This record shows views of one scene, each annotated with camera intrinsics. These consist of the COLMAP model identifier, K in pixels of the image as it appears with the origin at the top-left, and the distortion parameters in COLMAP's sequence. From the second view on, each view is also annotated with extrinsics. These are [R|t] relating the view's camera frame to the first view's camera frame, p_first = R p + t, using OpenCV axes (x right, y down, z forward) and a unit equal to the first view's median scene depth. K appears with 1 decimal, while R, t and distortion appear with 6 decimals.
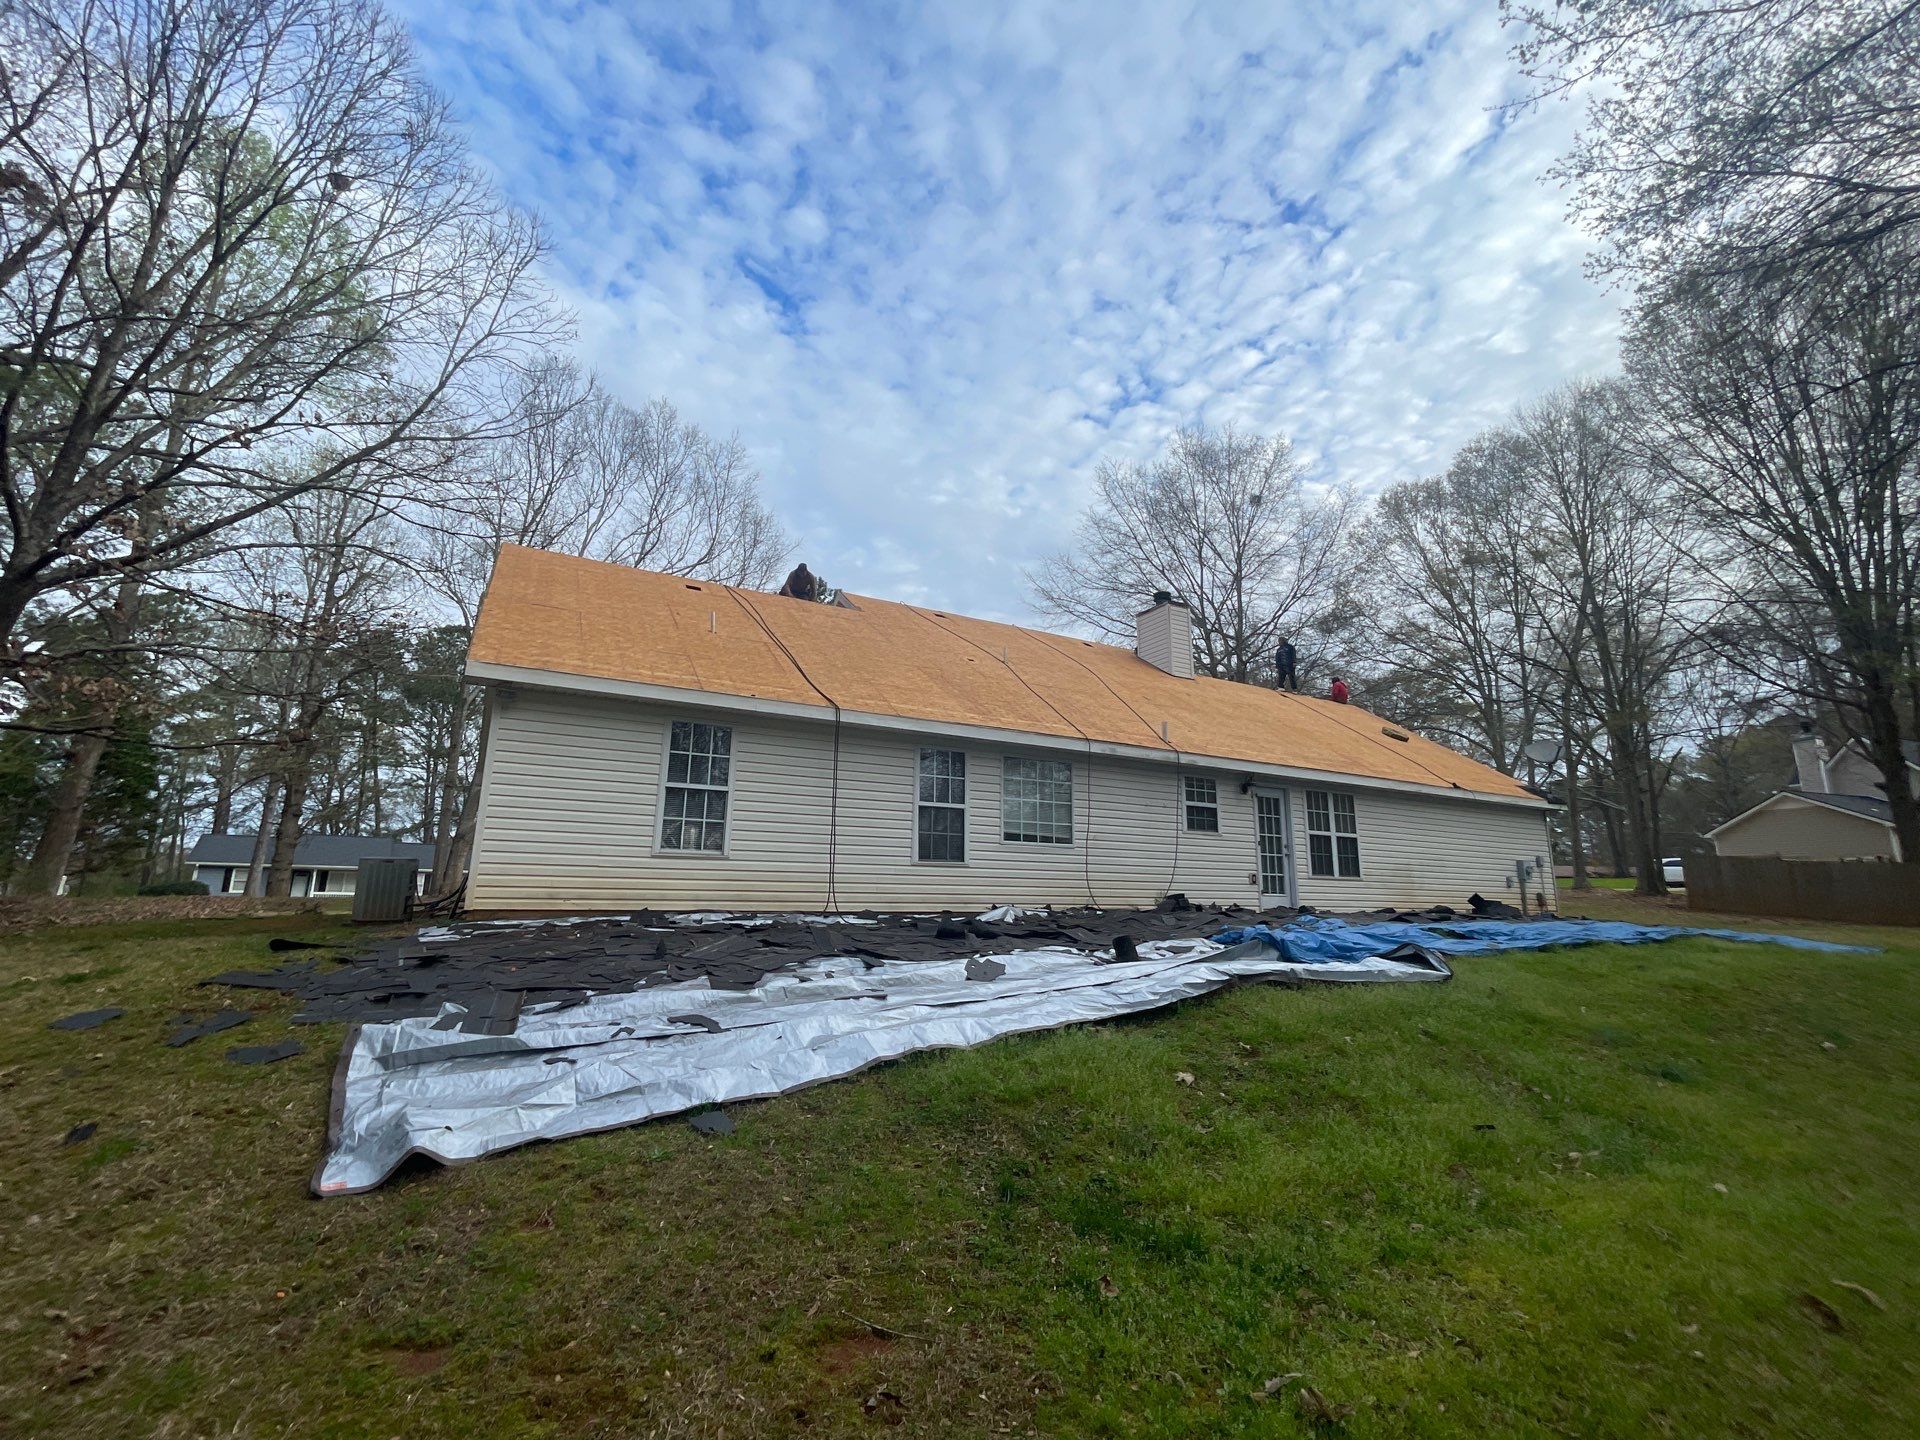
lens RADIAL K [[854.3, 0, 960.0], [0, 854.3, 720.0], [0, 0, 1]] dist [0.001927, 0.000416]
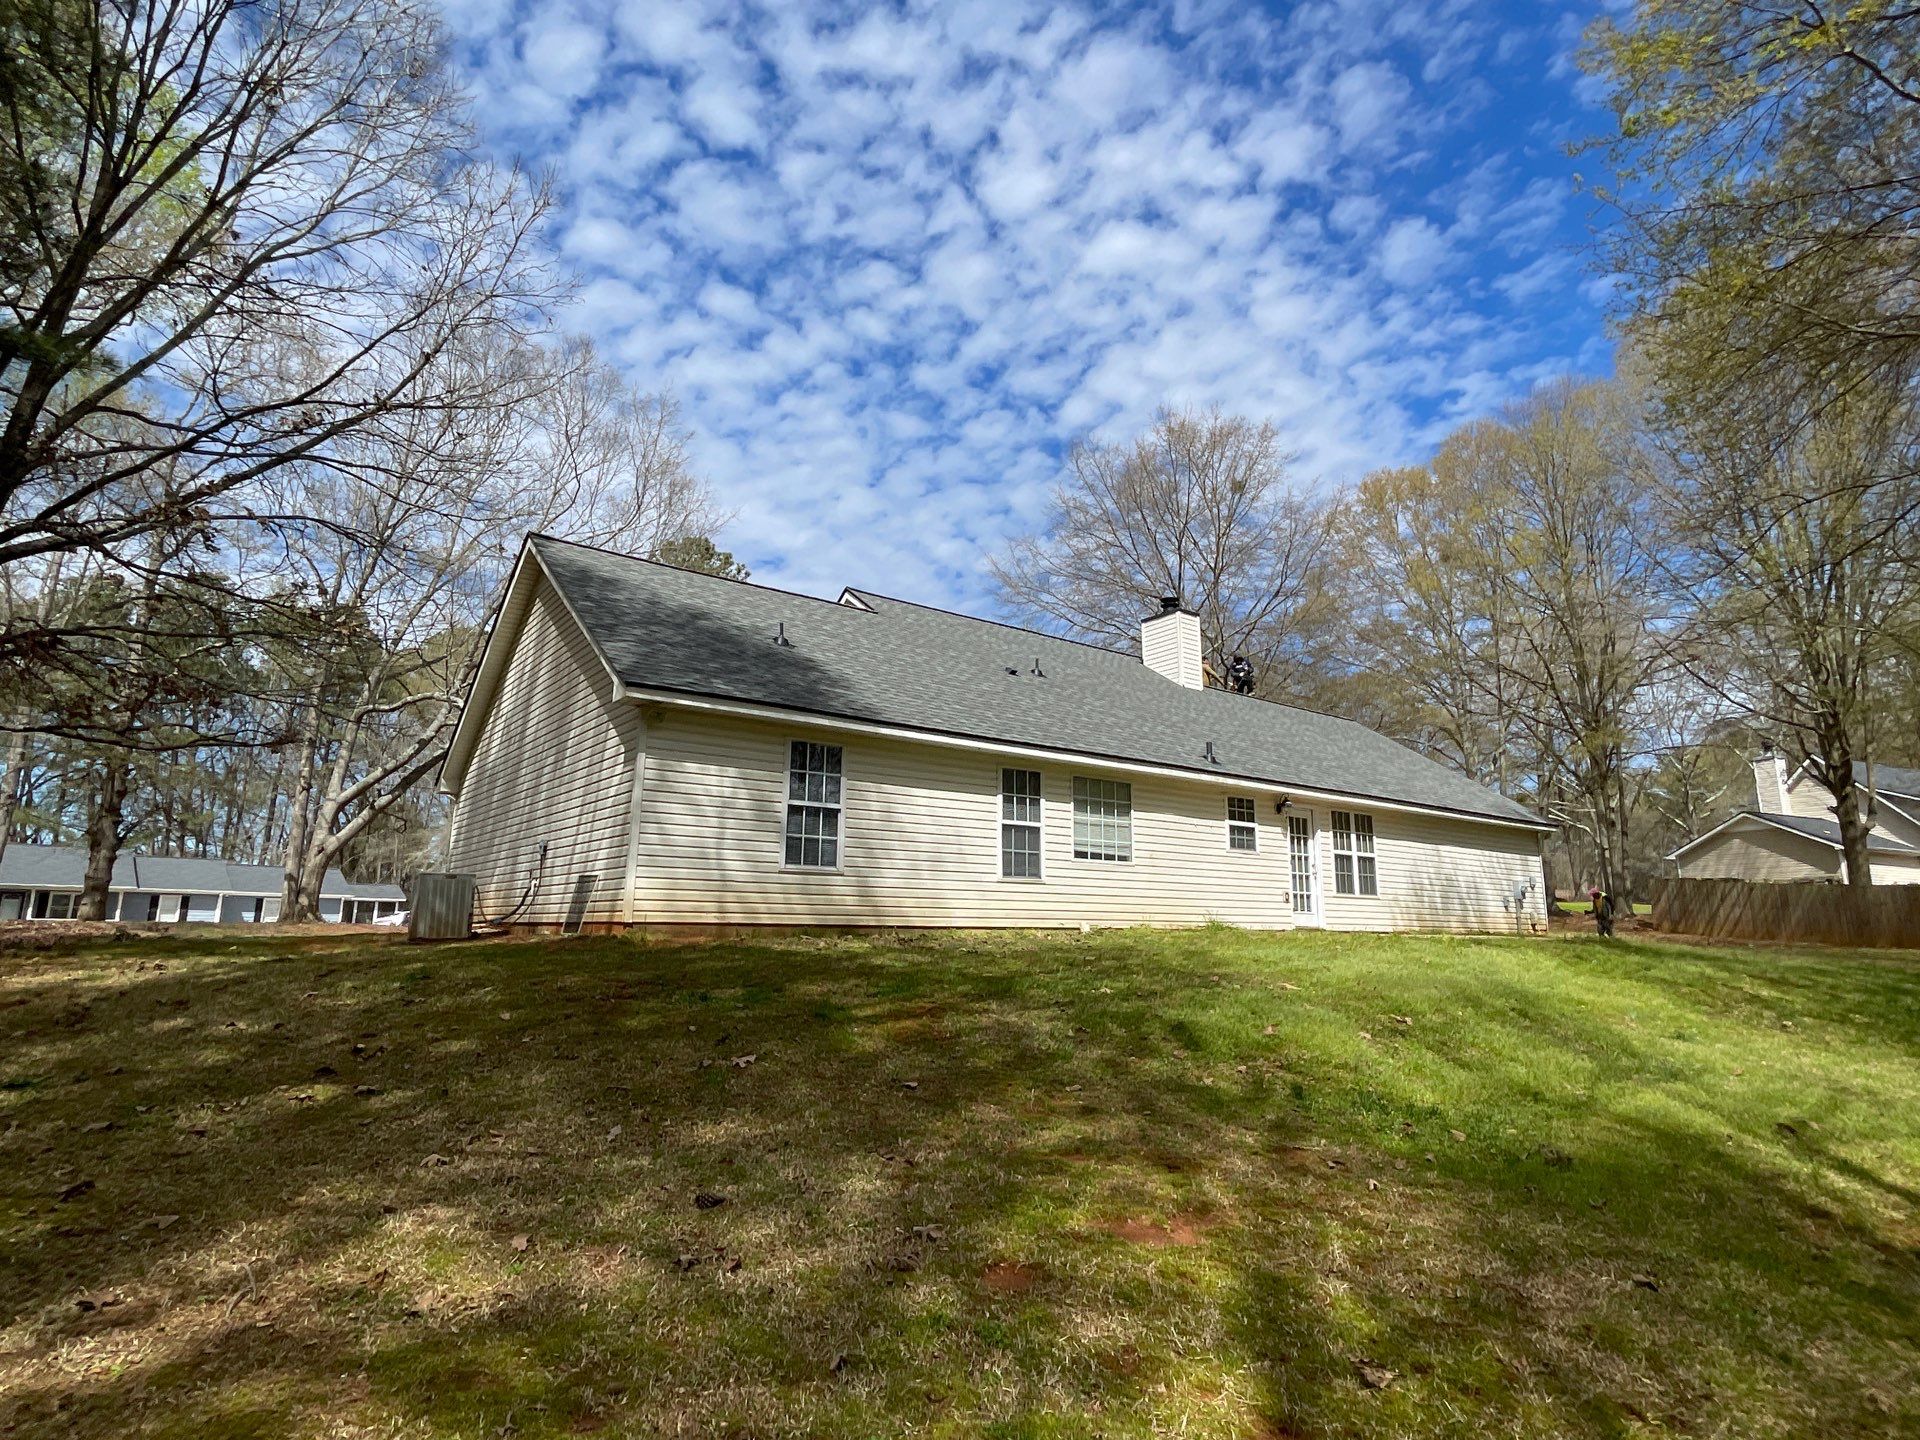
lens RADIAL K [[1040.4, 0, 906.3], [0, 1040.4, 754.0], [0, 0, 1]] dist [-0.003224, -0.001185]
pose [[0.995100, 0.020577, 0.096712, -0.111253], [-0.025530, 0.998410, 0.050256, -0.017482], [-0.095524, -0.052479, 0.994043, -0.091226]]
